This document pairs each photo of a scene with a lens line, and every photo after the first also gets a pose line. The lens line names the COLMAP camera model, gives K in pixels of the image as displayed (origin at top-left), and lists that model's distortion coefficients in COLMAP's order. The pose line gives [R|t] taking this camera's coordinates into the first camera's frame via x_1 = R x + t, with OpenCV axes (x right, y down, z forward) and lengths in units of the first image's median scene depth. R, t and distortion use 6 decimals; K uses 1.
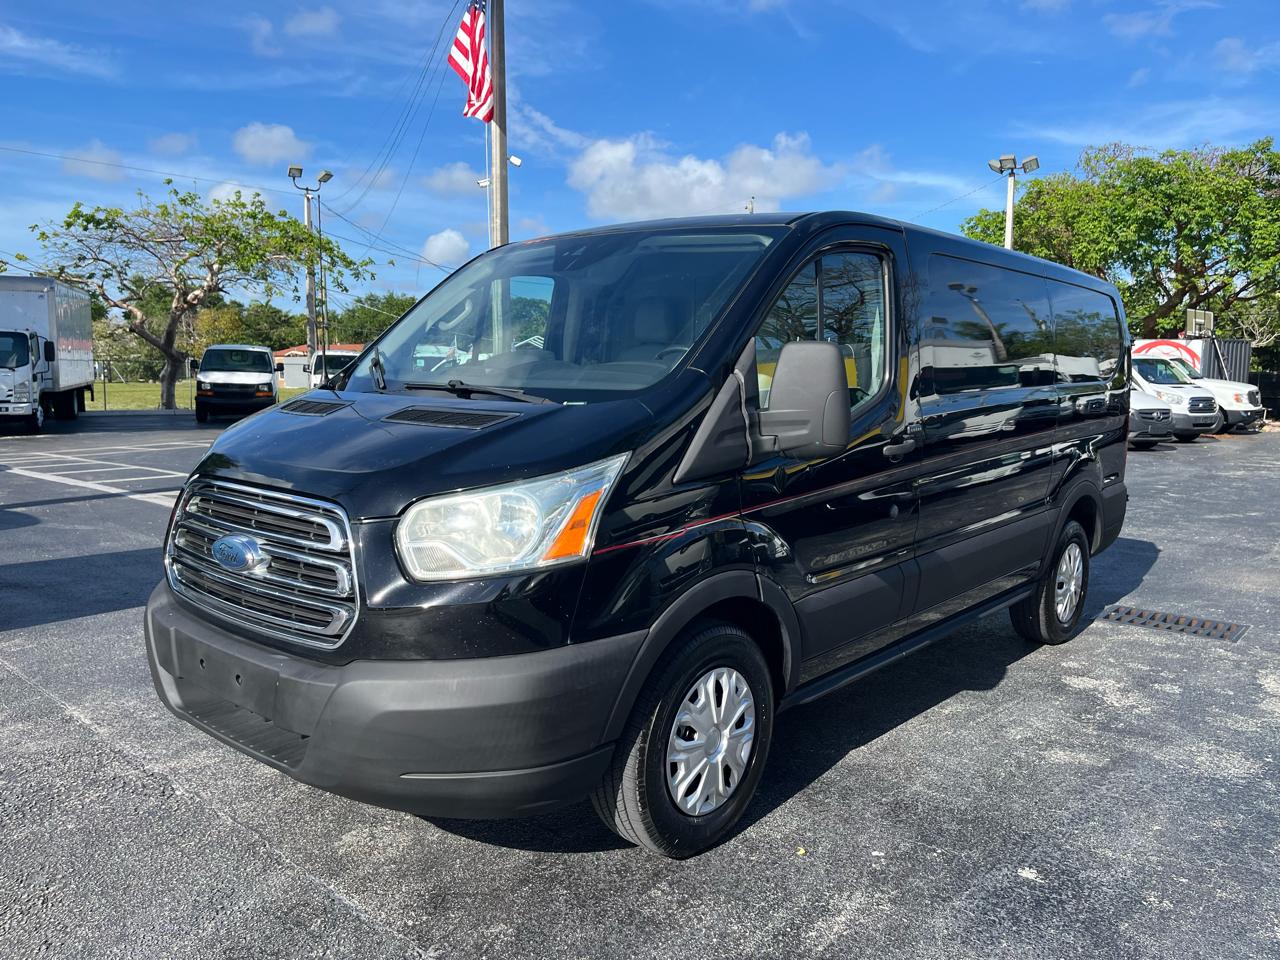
lens RADIAL K [[978.3, 0, 635.7], [0, 978.3, 480.1], [0, 0, 1]] dist [0.067405, -0.088024]
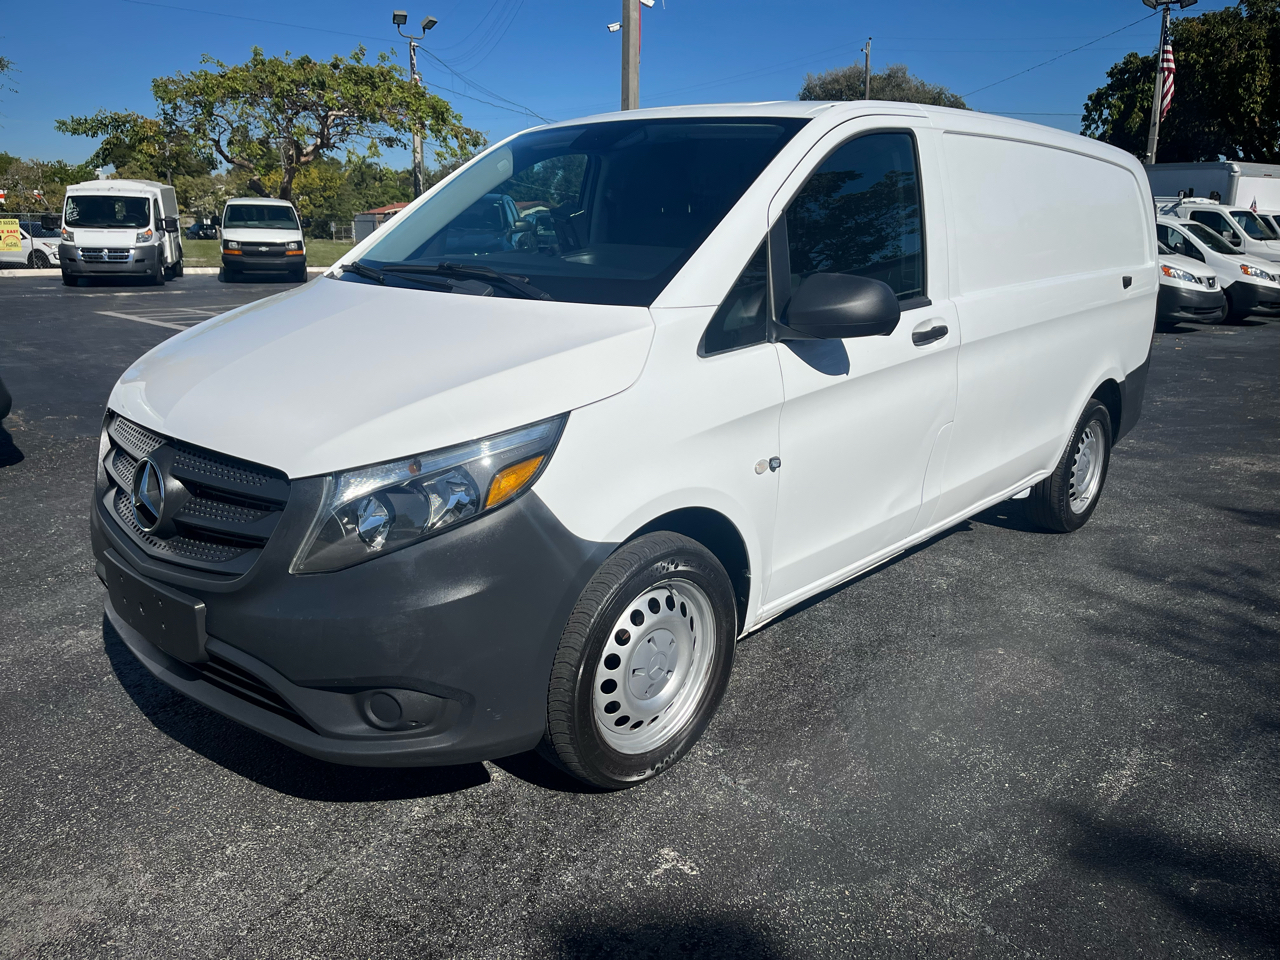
lens RADIAL K [[978.3, 0, 636.6], [0, 978.3, 472.7], [0, 0, 1]] dist [0.067405, -0.088024]
pose [[0.995963, 0.023150, -0.086723, -0.133315], [-0.011559, 0.991204, 0.131837, 0.003852], [0.089013, -0.130303, 0.987471, -0.011644]]
